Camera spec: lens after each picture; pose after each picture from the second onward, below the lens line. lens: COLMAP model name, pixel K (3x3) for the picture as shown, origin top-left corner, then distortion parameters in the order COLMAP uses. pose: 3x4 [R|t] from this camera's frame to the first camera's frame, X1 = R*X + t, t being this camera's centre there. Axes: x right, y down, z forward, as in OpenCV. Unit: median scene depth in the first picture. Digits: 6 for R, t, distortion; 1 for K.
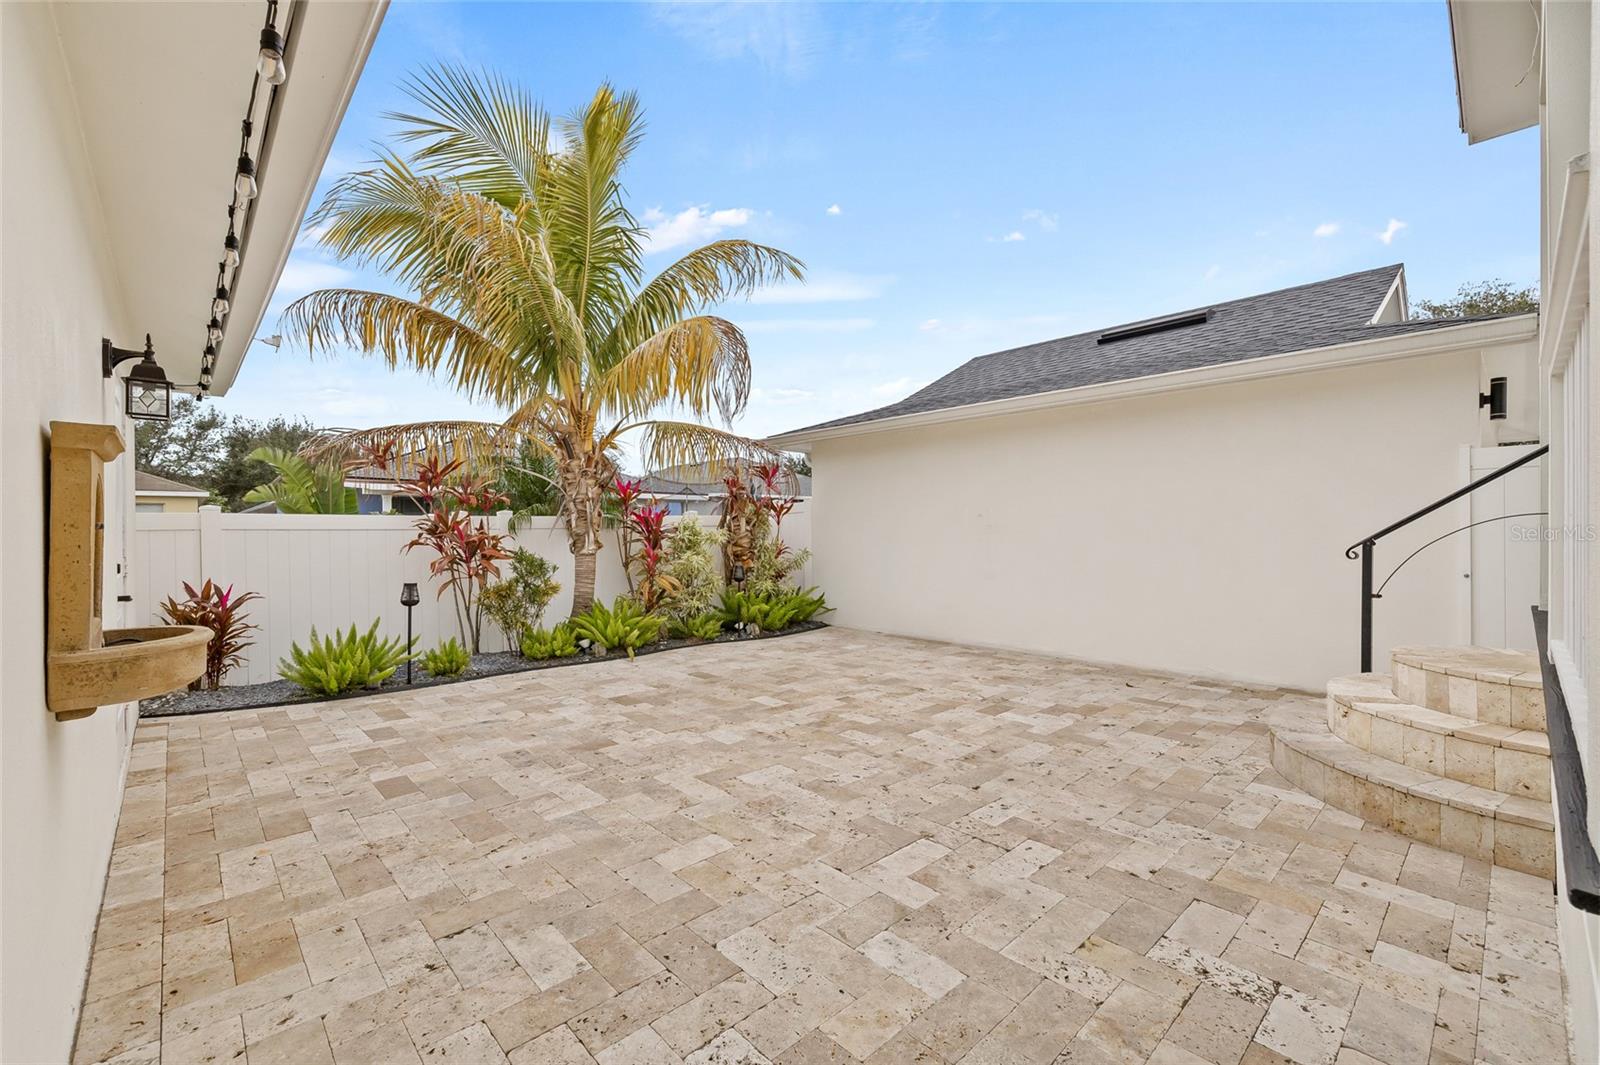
lens RADIAL K [[670.2, 0, 793.0], [0, 670.2, 526.6], [0, 0, 1]] dist [0.000806, 0.000112]
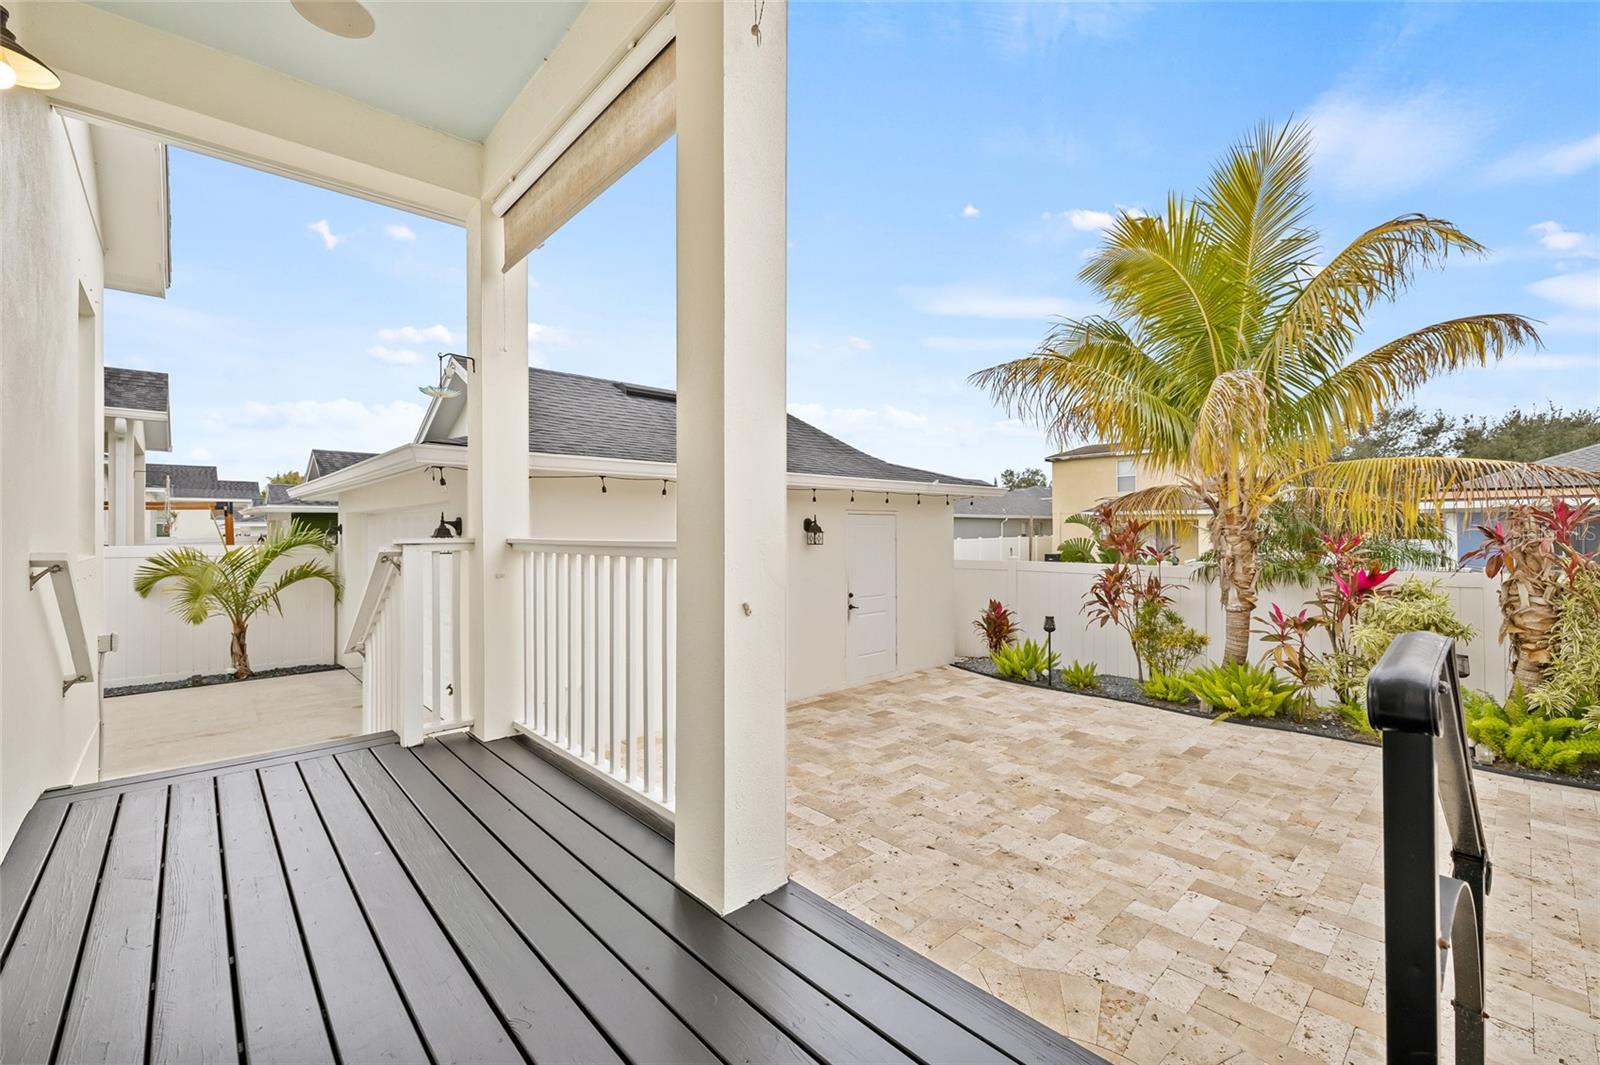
lens RADIAL K [[670.2, 0, 793.0], [0, 670.2, 526.6], [0, 0, 1]] dist [0.000806, 0.000112]
pose [[-0.014255, -0.001542, -0.999897, 1.246331], [0.009260, 0.999956, -0.001674, -0.157254], [0.999856, -0.009283, -0.014240, 0.652366]]
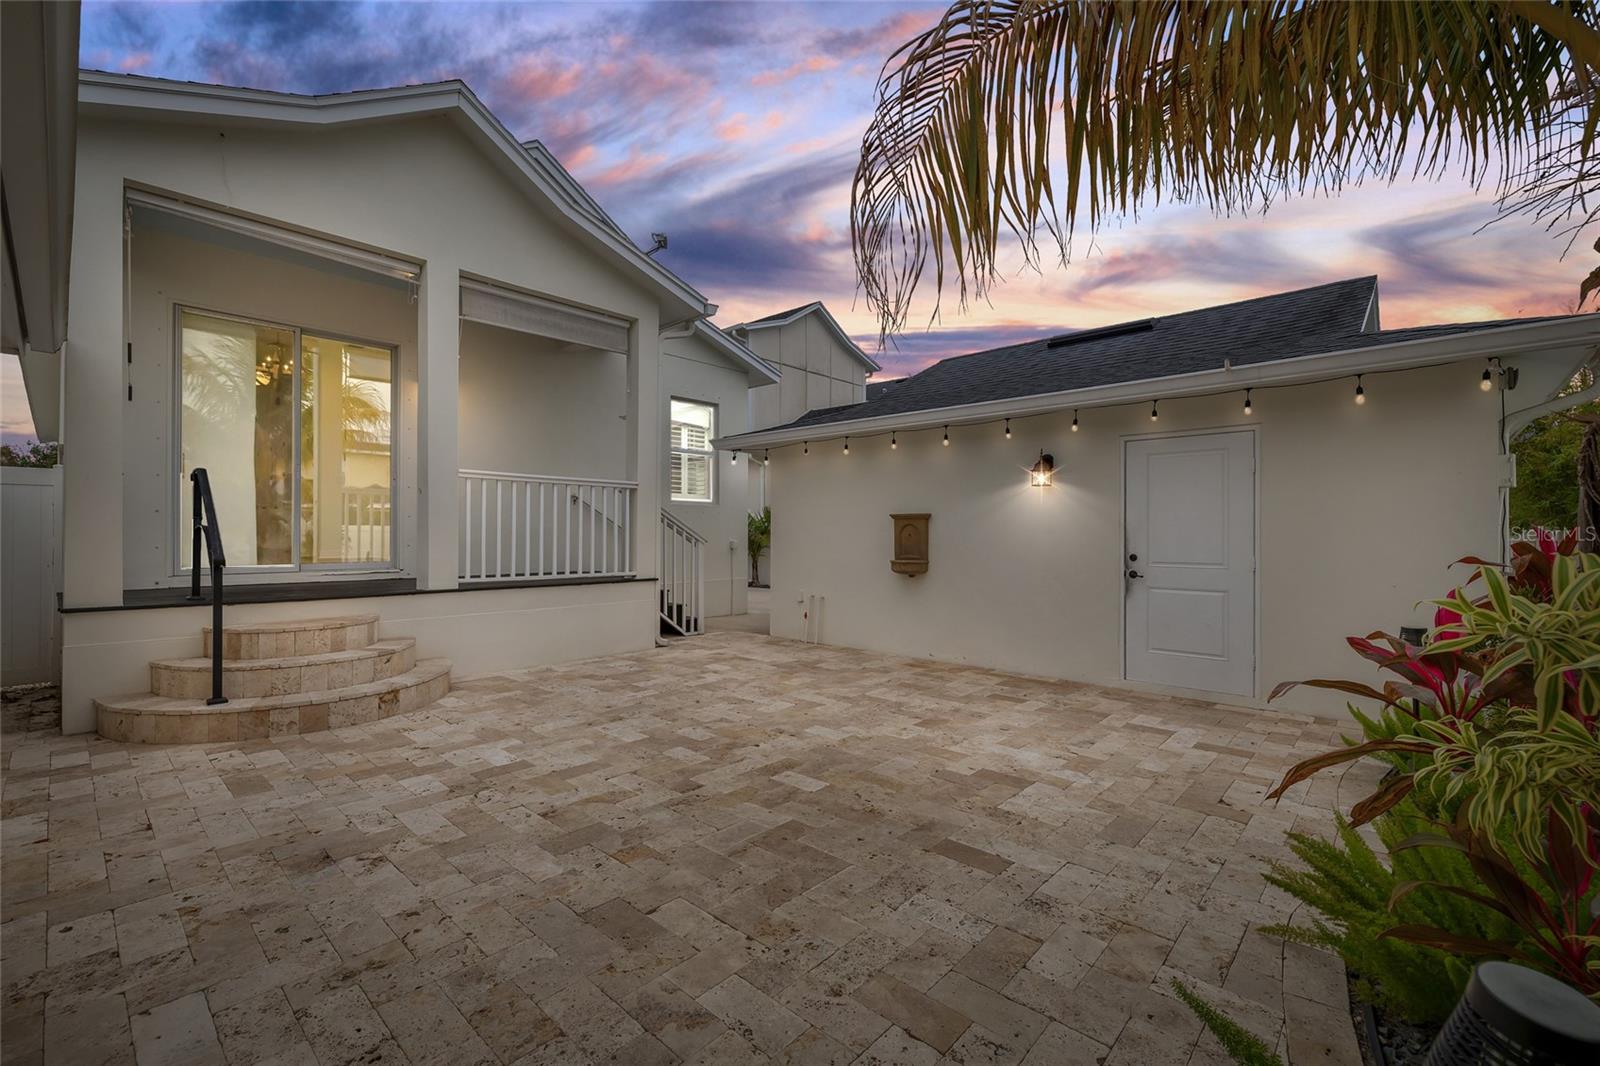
lens RADIAL K [[670.2, 0, 793.0], [0, 670.2, 527.1], [0, 0, 1]] dist [0.000806, 0.000112]
pose [[-0.996898, 0.000180, -0.078706, 0.033319], [0.001087, 0.999934, -0.011476, 0.000955], [0.078698, -0.011526, -0.996832, 2.167351]]
